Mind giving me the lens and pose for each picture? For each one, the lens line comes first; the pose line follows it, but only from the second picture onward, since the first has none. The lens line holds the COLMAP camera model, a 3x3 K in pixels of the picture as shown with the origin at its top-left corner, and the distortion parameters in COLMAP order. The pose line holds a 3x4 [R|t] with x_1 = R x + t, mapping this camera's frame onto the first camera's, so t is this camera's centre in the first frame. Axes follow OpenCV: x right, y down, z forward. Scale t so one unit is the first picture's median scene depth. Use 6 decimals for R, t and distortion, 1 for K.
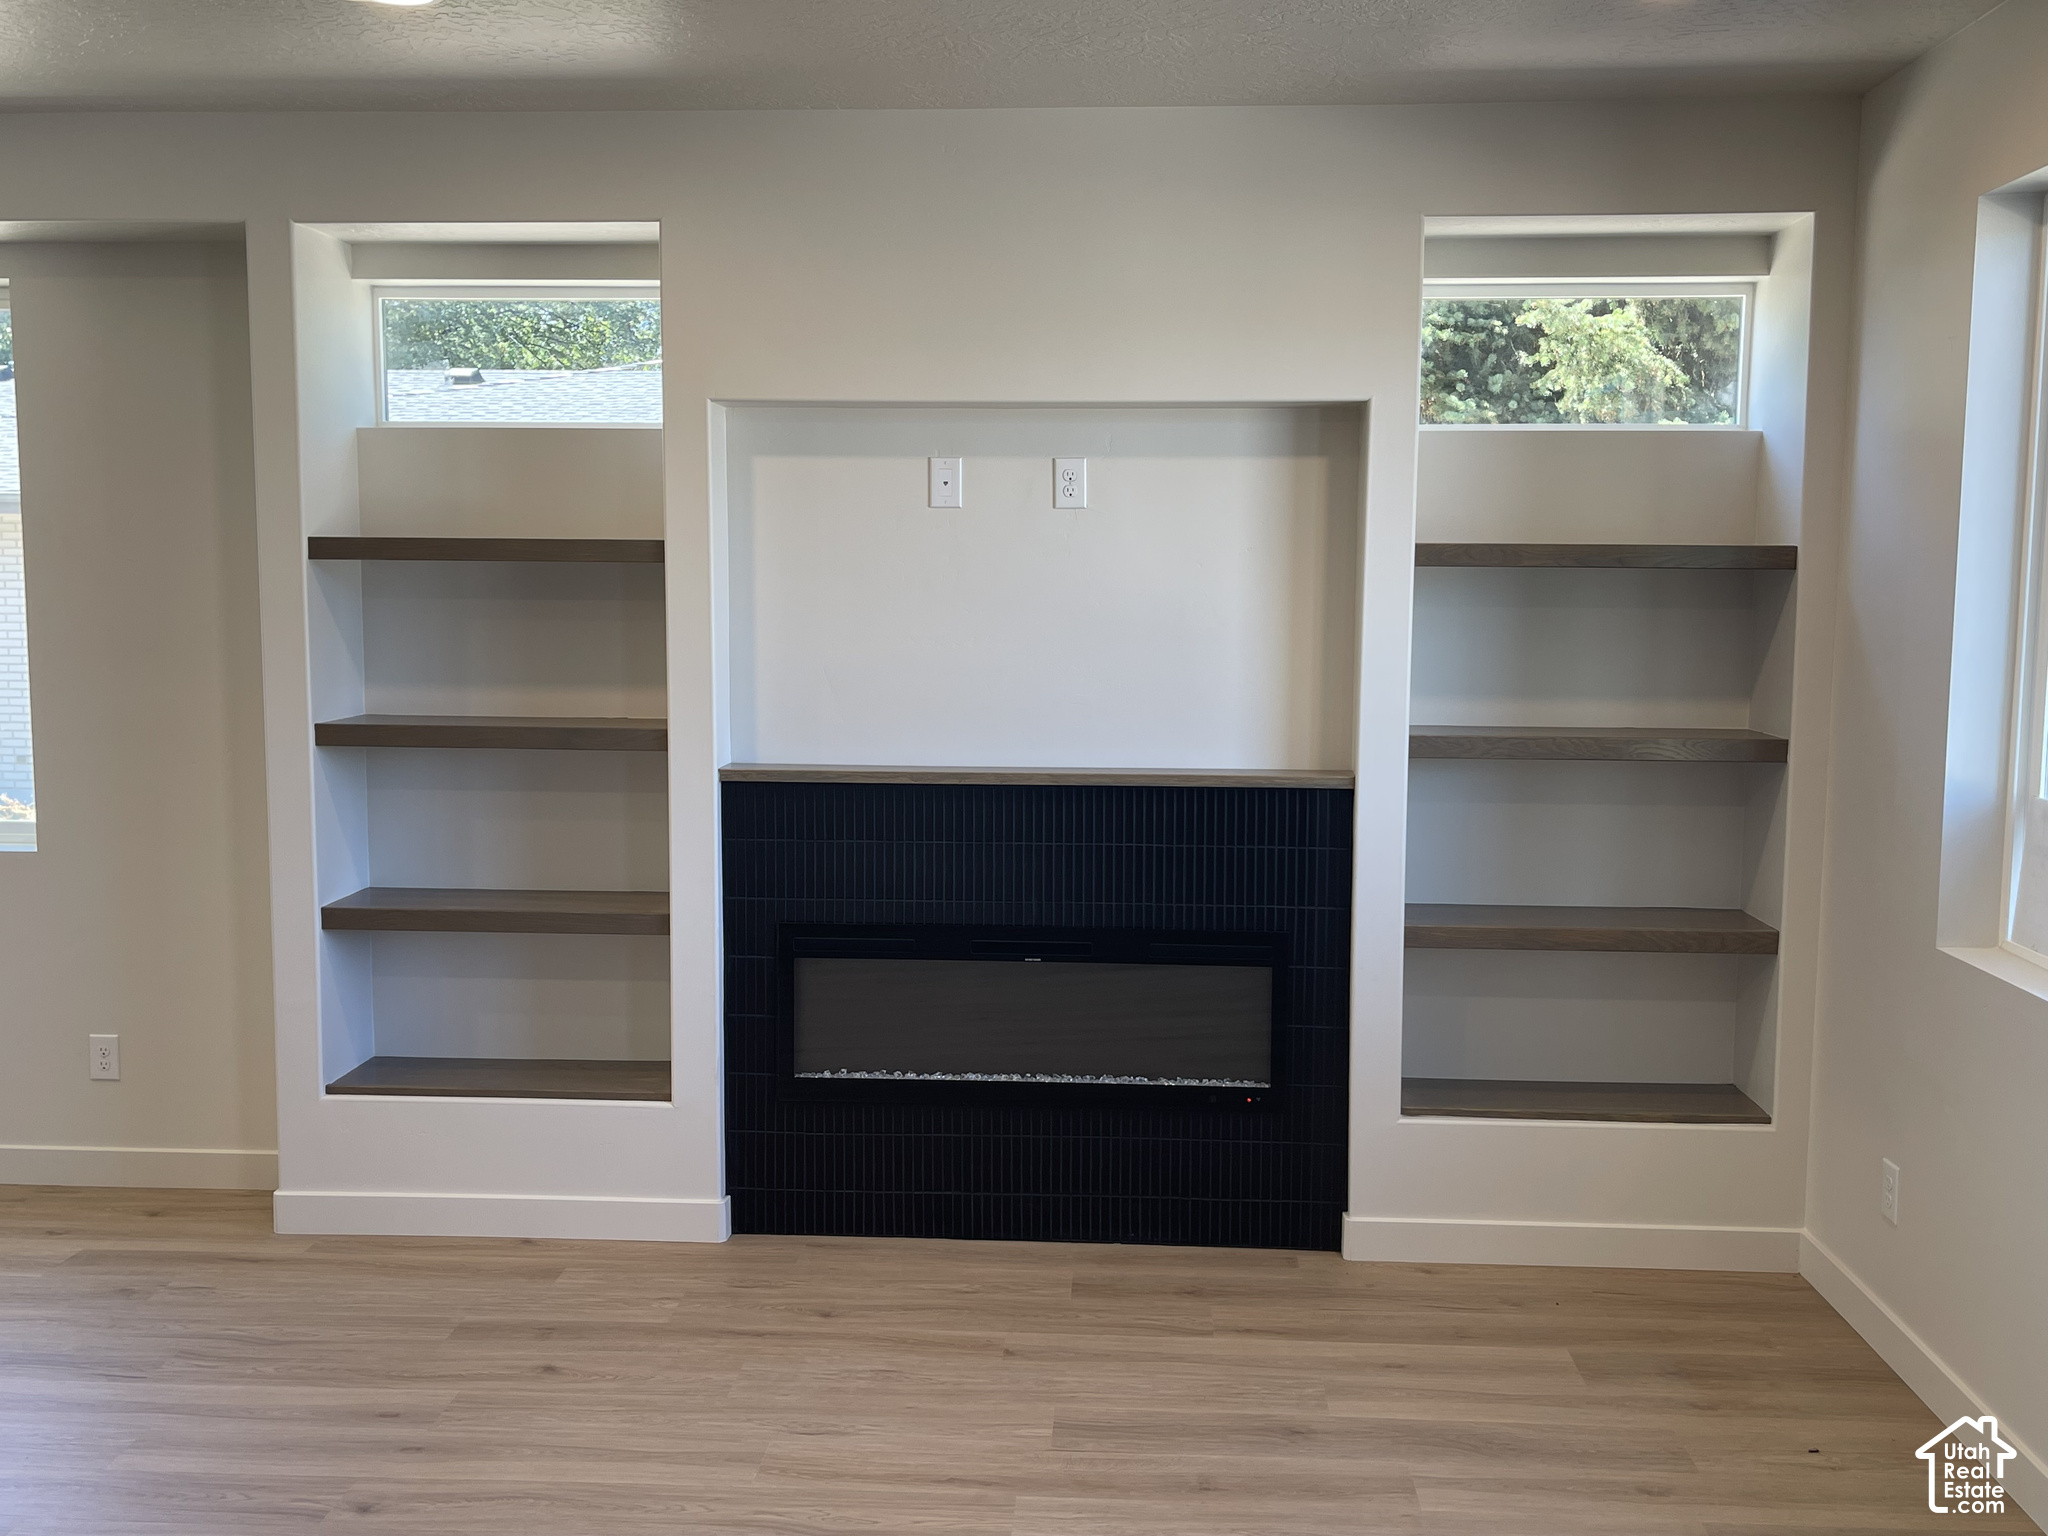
lens RADIAL K [[1887.2, 0, 1023.2], [0, 1887.2, 762.4], [0, 0, 1]] dist [0.043287, 0.000000]
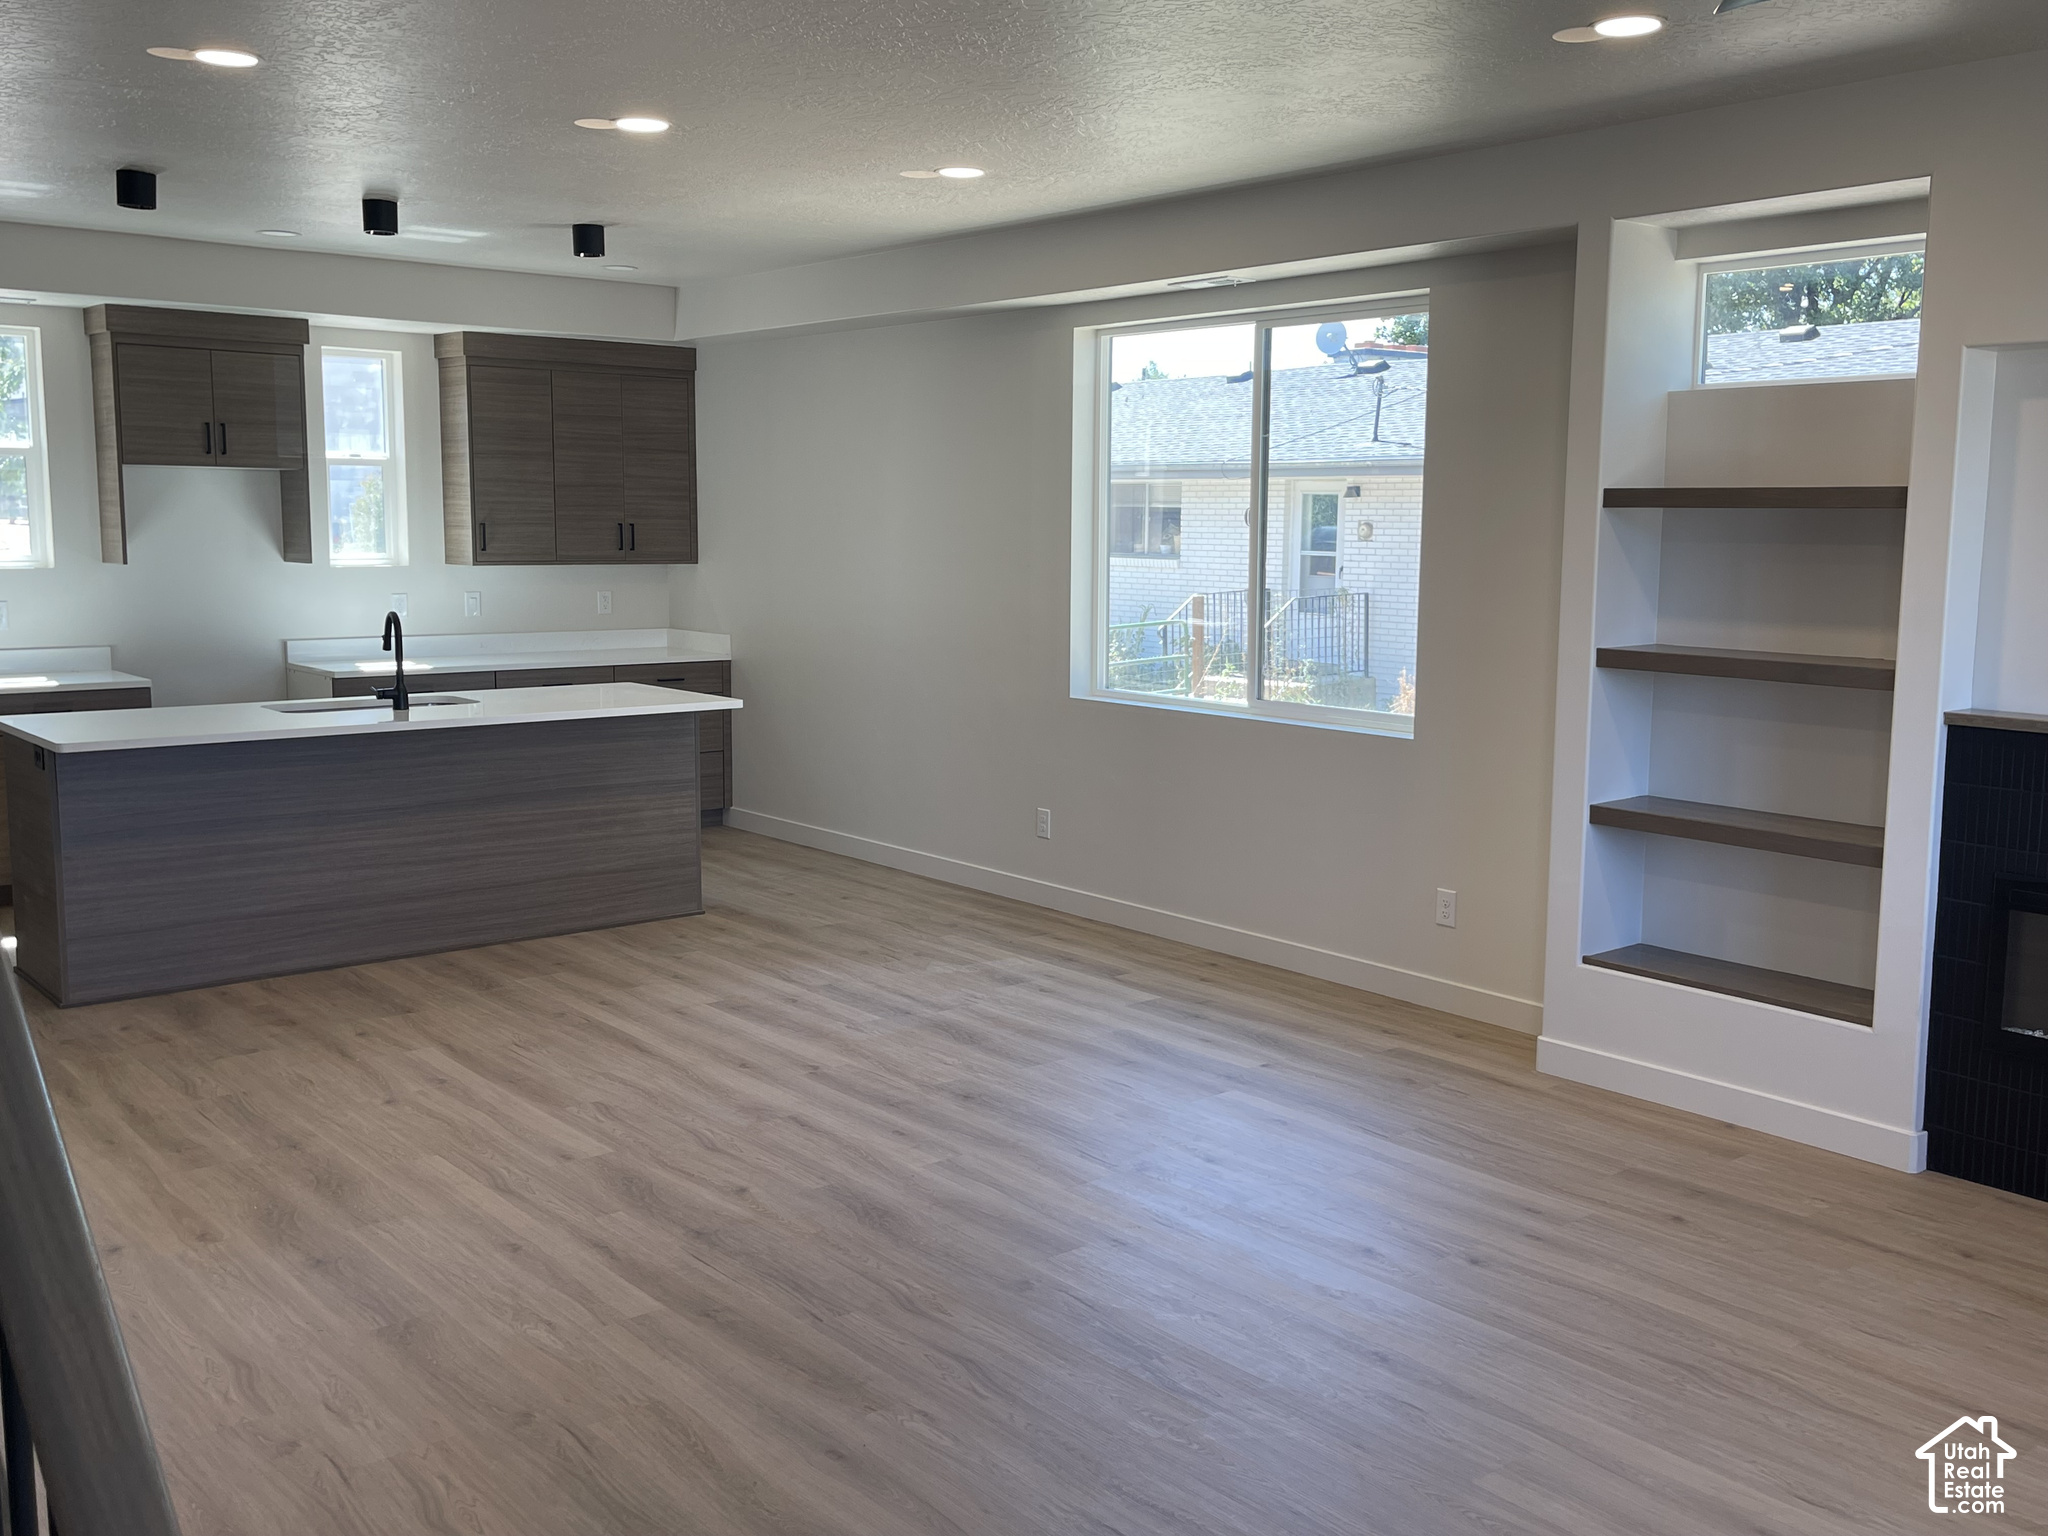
lens RADIAL K [[1887.2, 0, 1024.9], [0, 1887.2, 768.3], [0, 0, 1]] dist [0.043287, 0.000000]
pose [[0.683495, 0.098146, -0.723327, 0.243000], [-0.076256, 0.995098, 0.062965, 0.006583], [0.725961, 0.012122, 0.687629, -0.063262]]
